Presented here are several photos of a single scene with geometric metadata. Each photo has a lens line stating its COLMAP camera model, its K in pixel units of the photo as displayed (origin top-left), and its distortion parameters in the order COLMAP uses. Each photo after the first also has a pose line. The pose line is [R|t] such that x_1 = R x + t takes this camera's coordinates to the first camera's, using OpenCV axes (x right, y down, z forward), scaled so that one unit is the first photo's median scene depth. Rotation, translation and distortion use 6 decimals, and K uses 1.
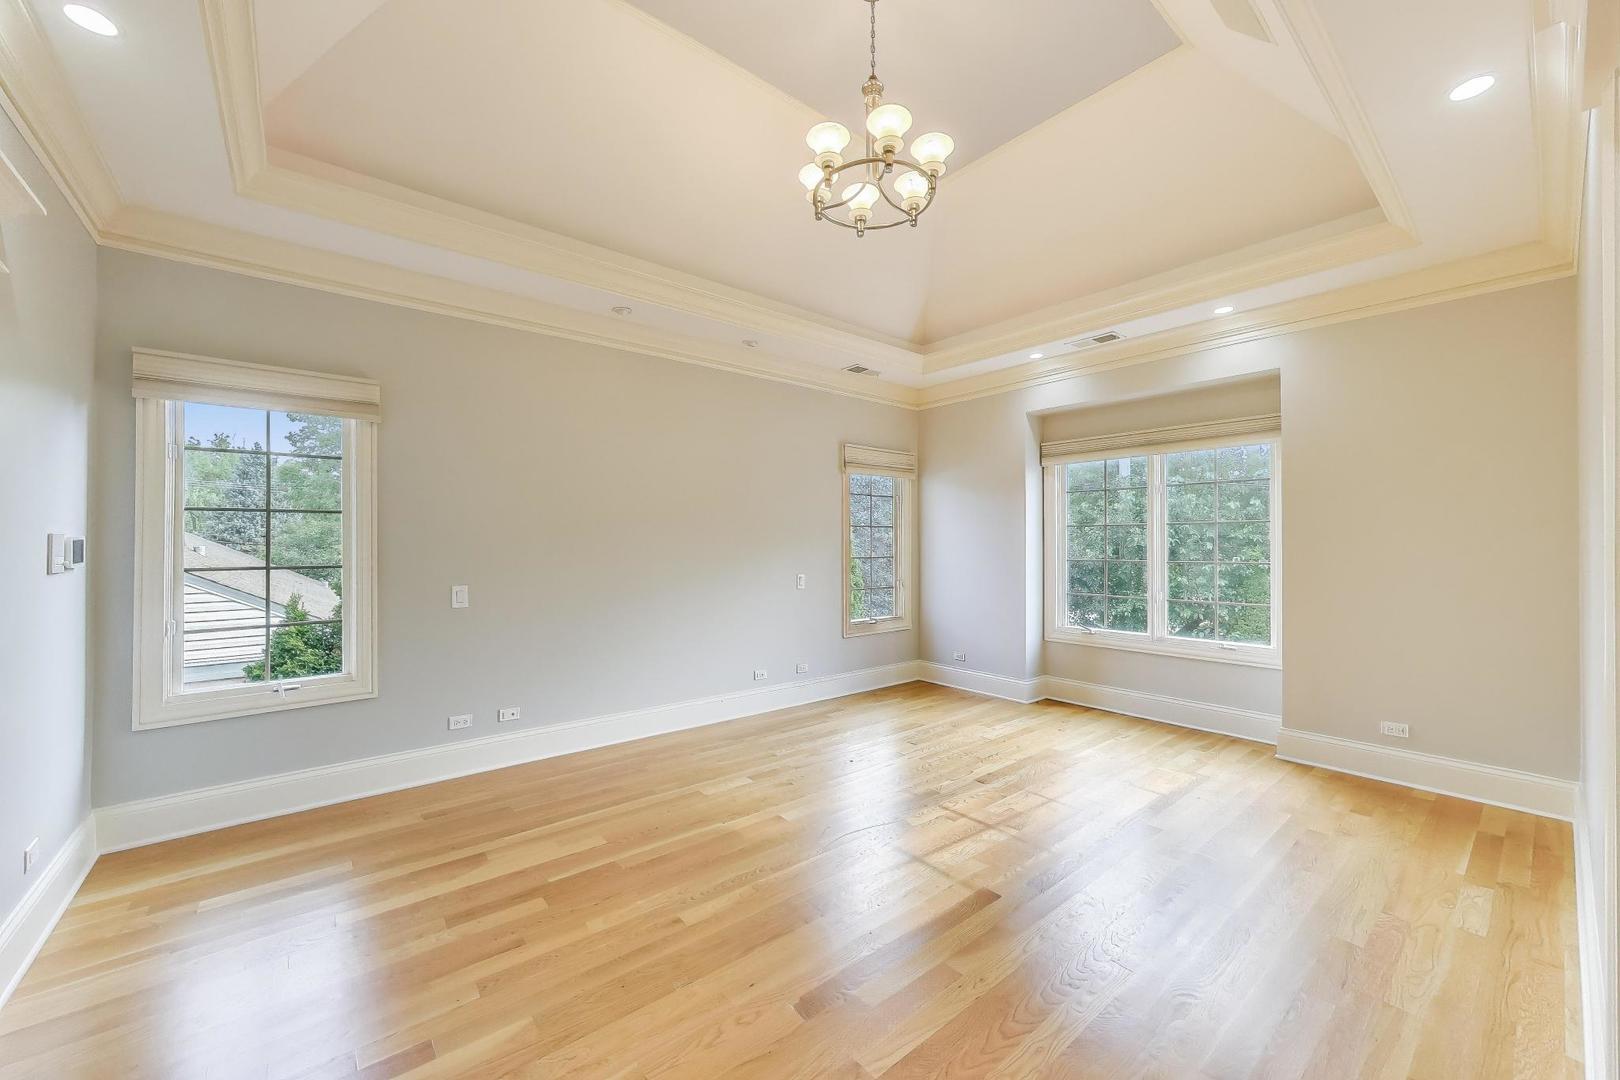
lens RADIAL K [[628.7, 0, 810.0], [0, 628.7, 540.0], [0, 0, 1]] dist [-0.000650, -0.000113]
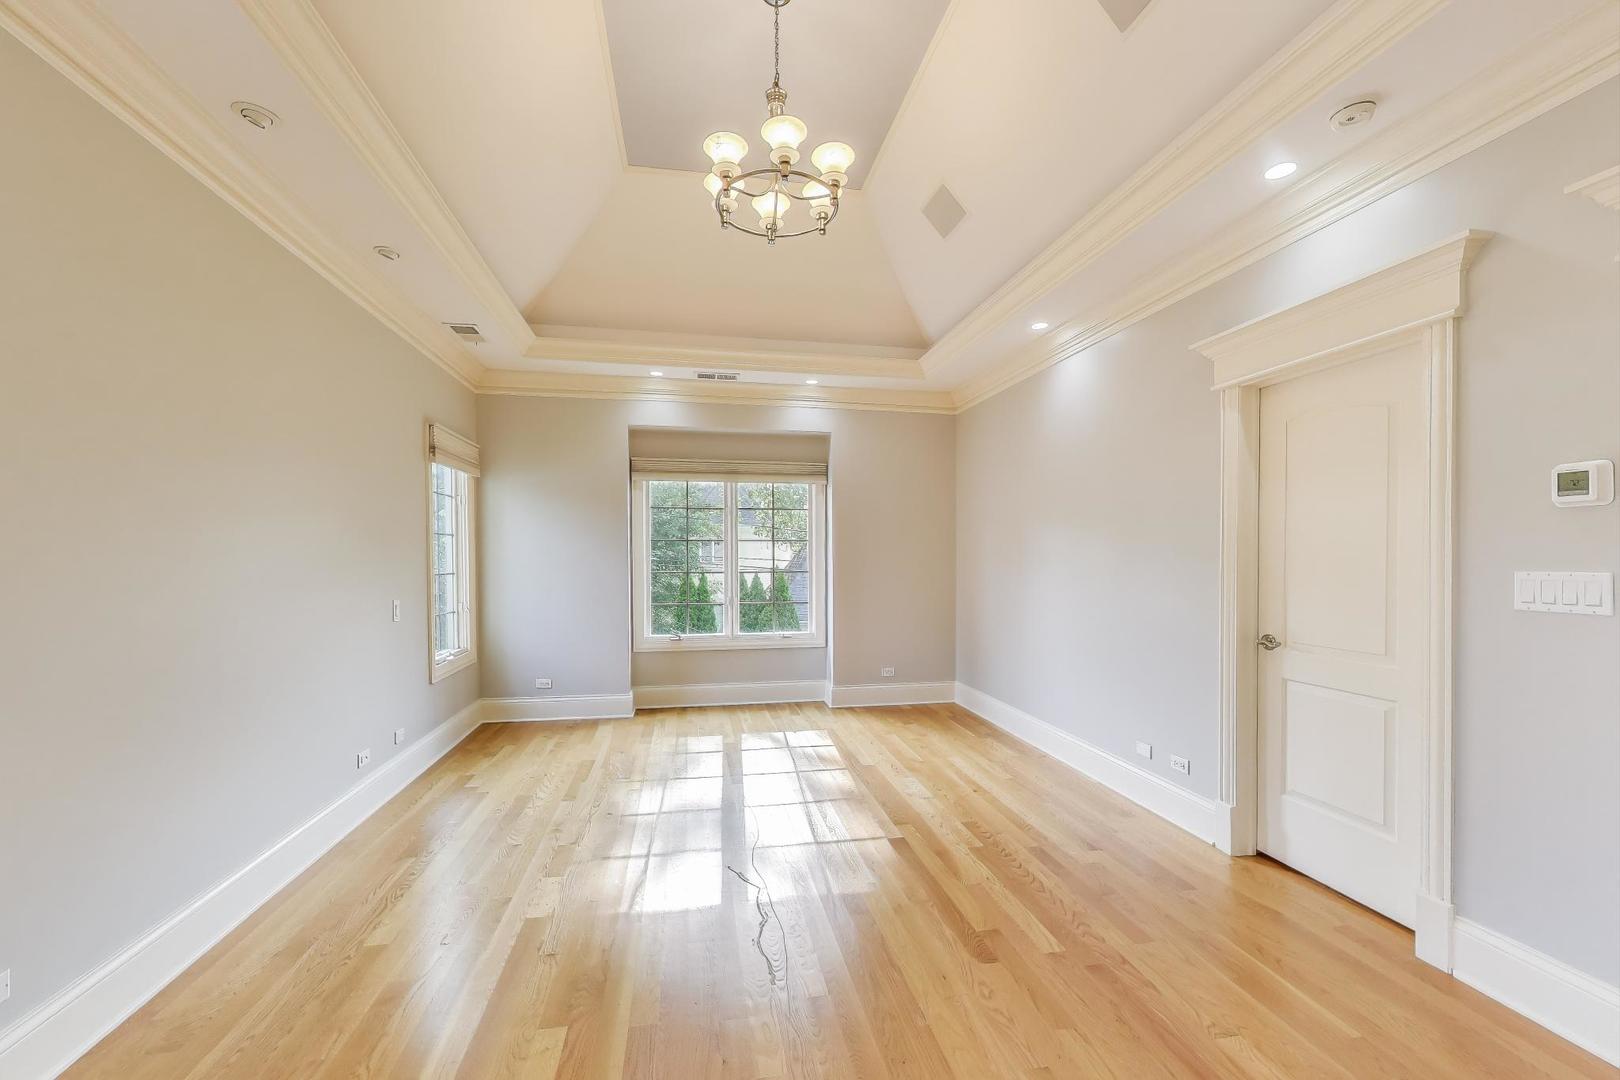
lens RADIAL K [[645.7, 0, 816.5], [0, 645.7, 544.9], [0, 0, 1]] dist [0.000908, -0.000015]
pose [[0.482410, 0.015414, 0.875810, -0.484270], [0.000086, 0.999844, -0.017644, 0.006849], [-0.875945, 0.008587, 0.482334, 0.290797]]
